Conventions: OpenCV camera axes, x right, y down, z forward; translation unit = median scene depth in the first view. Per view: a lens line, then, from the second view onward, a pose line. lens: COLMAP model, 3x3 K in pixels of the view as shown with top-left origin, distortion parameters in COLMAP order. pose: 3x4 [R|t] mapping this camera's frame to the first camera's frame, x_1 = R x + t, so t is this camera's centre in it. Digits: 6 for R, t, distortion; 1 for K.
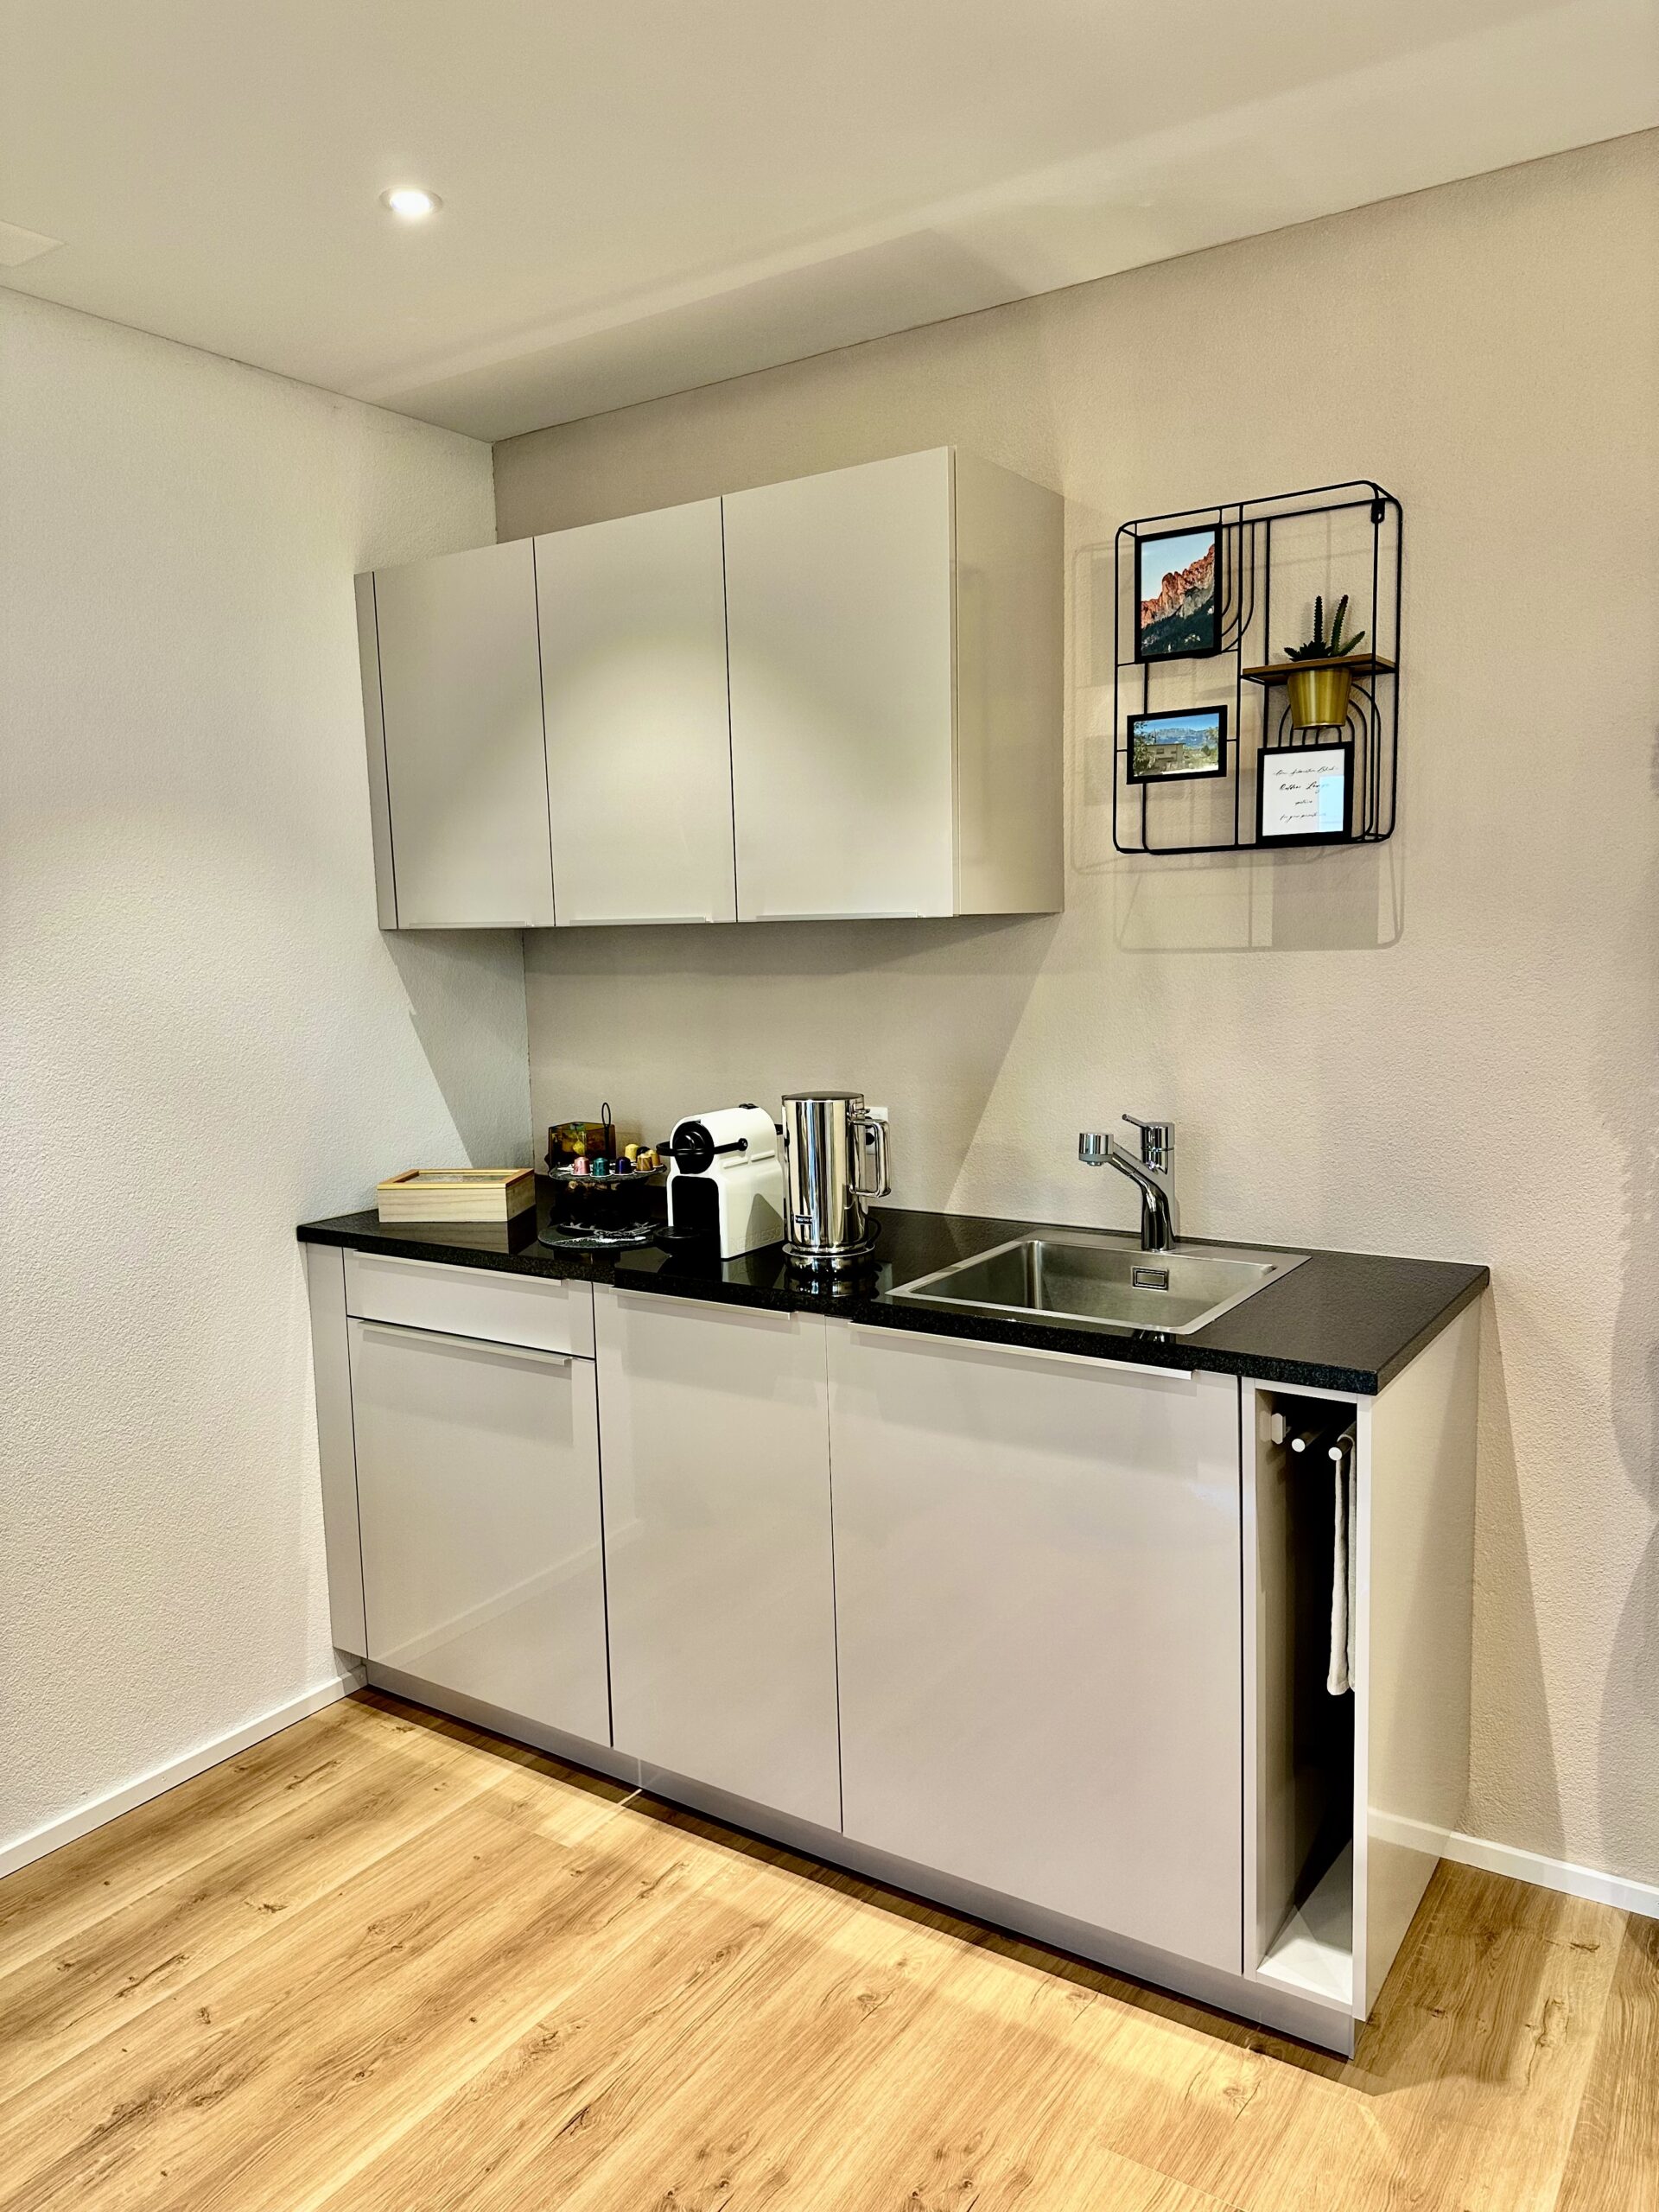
lens RADIAL K [[1558.7, 0, 831.4], [0, 1558.7, 1105.4], [0, 0, 1]] dist [0.104422, -0.146168]
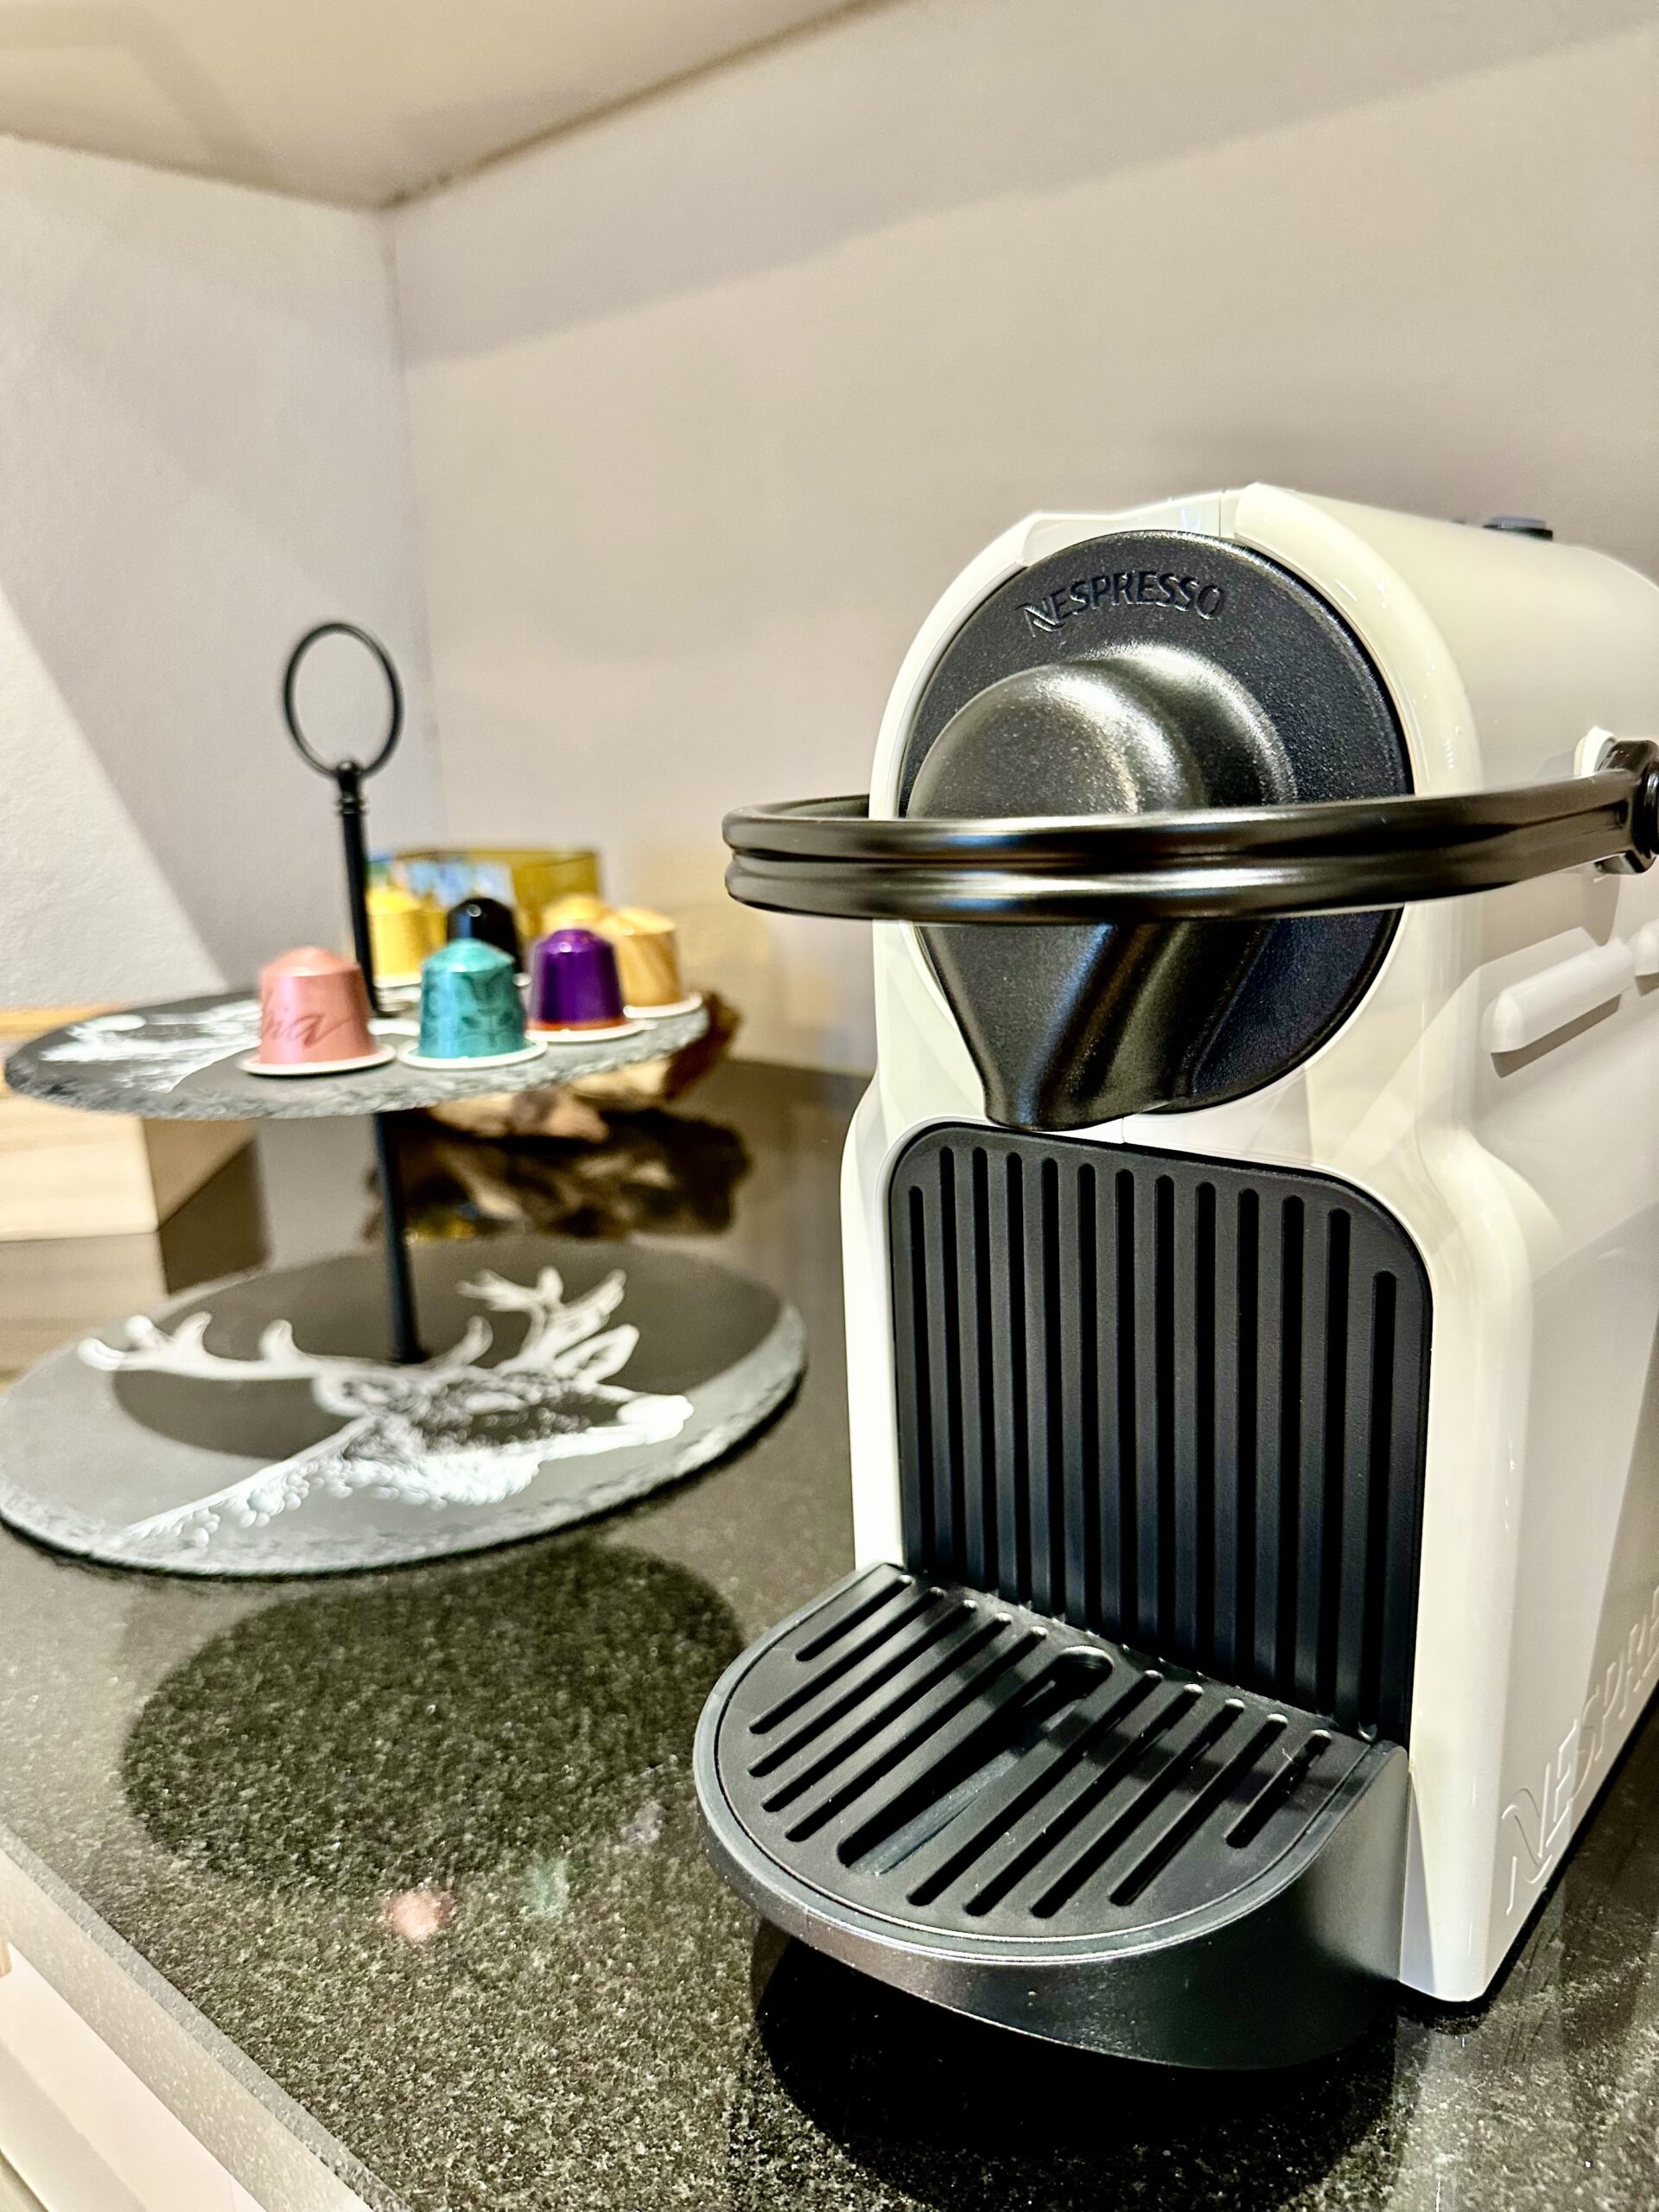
lens RADIAL K [[1558.7, 0, 831.4], [0, 1558.7, 1105.4], [0, 0, 1]] dist [0.104422, -0.146168]
pose [[0.992119, 0.015258, -0.124368, -0.093584], [0.001236, 0.991318, 0.131481, 0.030901], [0.125294, -0.130598, 0.983486, 0.900794]]
